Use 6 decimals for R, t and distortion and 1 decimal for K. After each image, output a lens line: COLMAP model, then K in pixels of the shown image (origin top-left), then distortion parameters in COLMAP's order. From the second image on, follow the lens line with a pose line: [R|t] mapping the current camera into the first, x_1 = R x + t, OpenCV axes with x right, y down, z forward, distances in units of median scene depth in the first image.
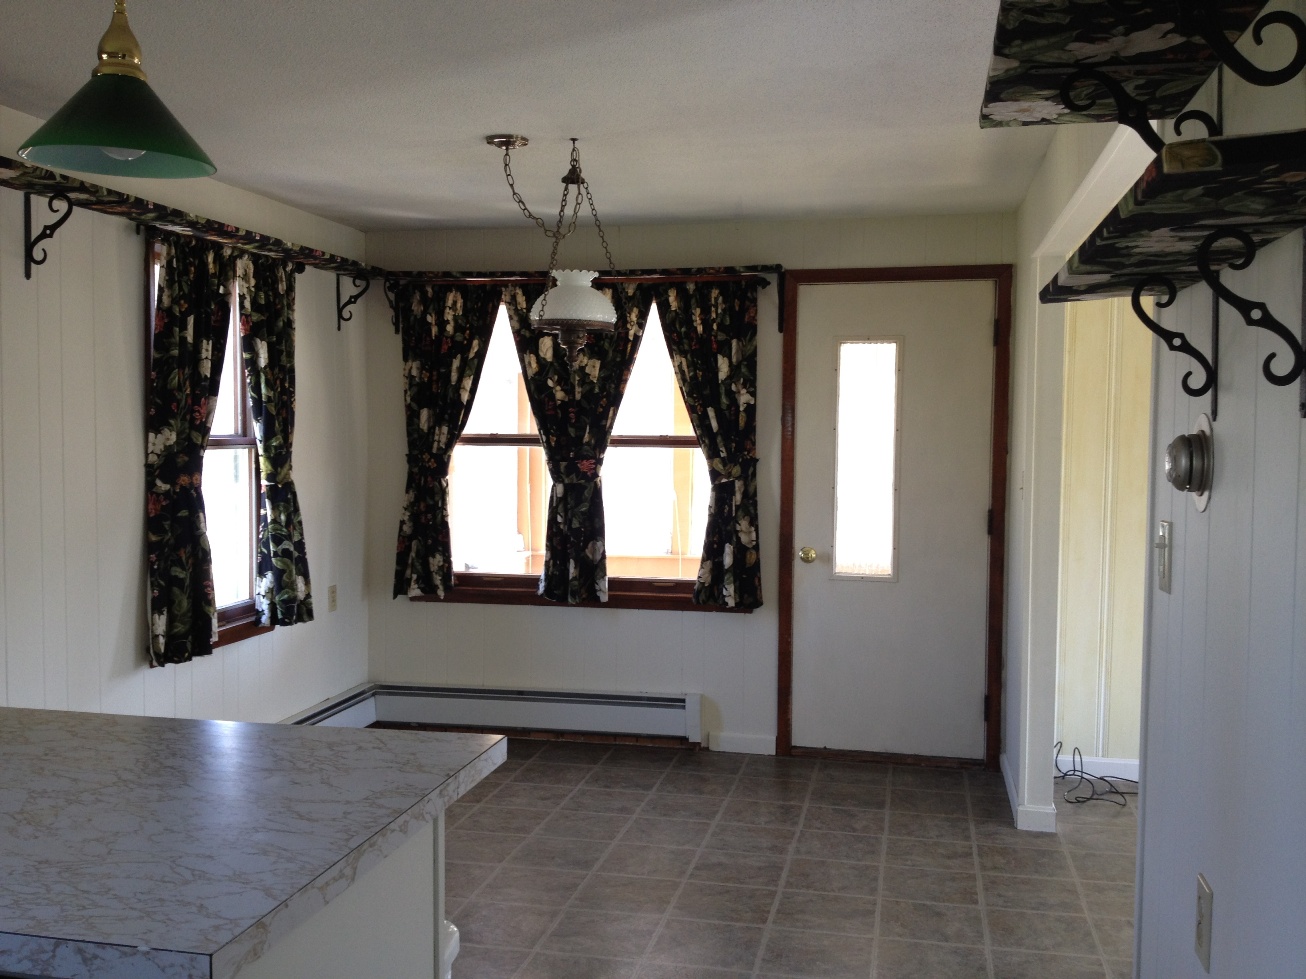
lens RADIAL K [[1281.6, 0, 653.0], [0, 1281.6, 489.5], [0, 0, 1]] dist [0.213504, -0.548274]
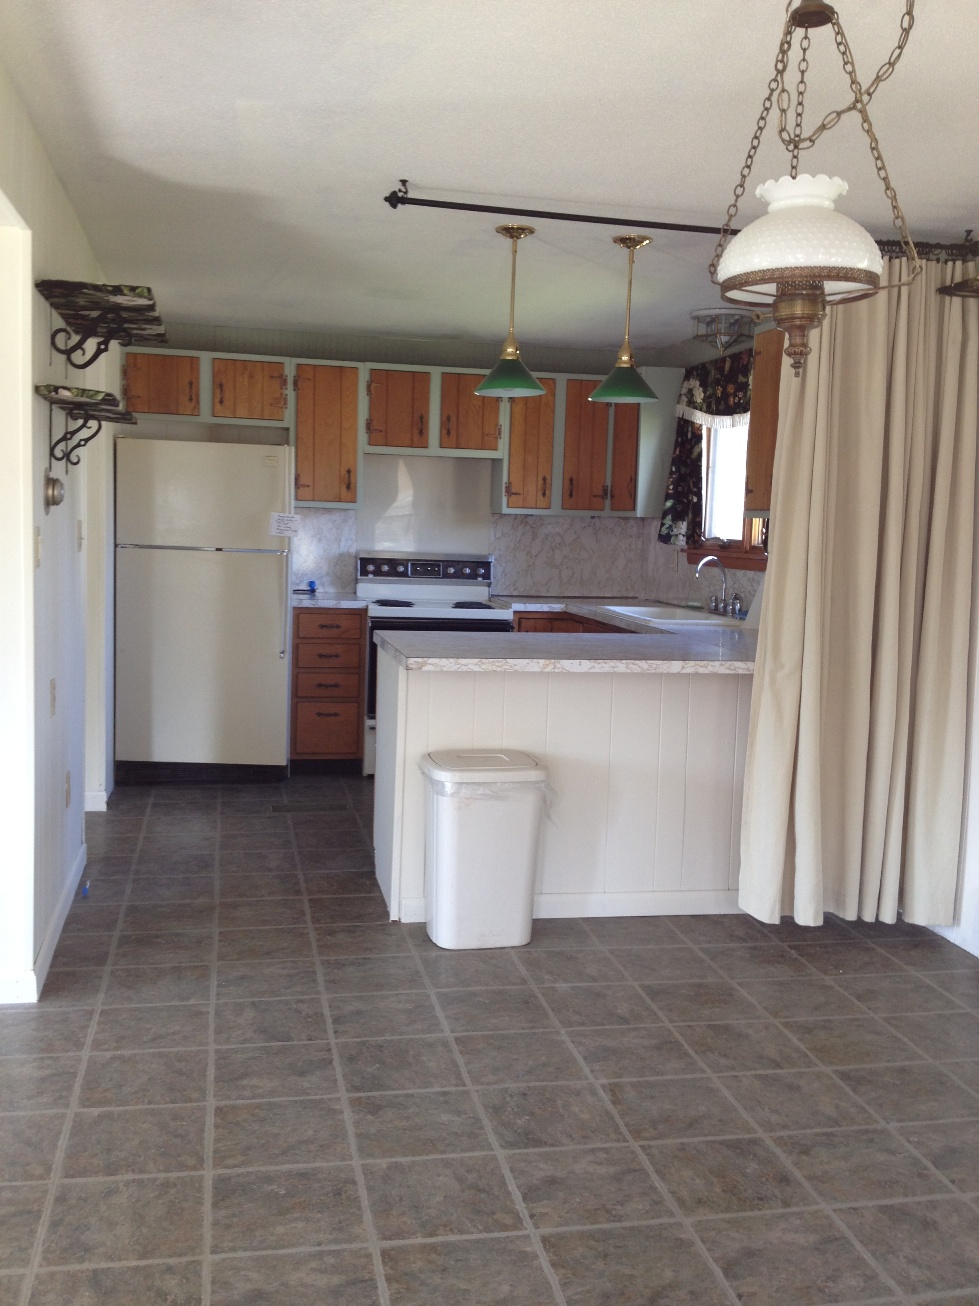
lens RADIAL K [[1270.0, 0, 489.5], [0, 1270.0, 653.0], [0, 0, 1]] dist [-0.011648, -0.027536]
pose [[-0.916680, 0.008095, -0.399541, 0.245611], [-0.054659, 0.987859, 0.145419, -0.042637], [0.395867, 0.155141, -0.905108, 1.334357]]
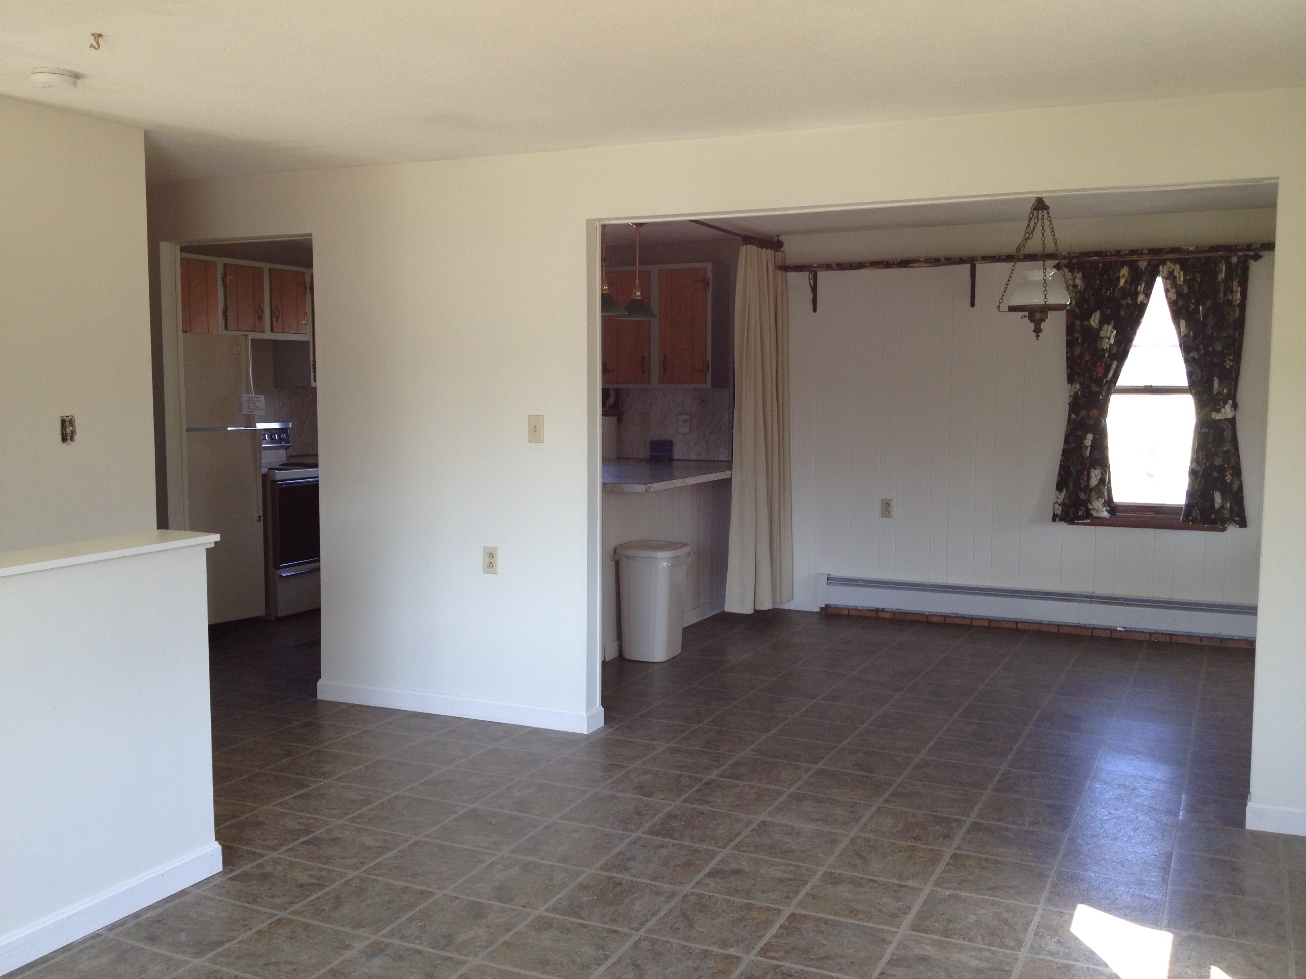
lens RADIAL K [[1281.6, 0, 653.0], [0, 1281.6, 489.5], [0, 0, 1]] dist [0.213504, -0.548274]
pose [[-0.220554, 0.079593, -0.972122, 1.362252], [-0.049040, 0.994500, 0.092552, -0.036882], [0.974141, 0.068085, -0.215438, 0.835176]]
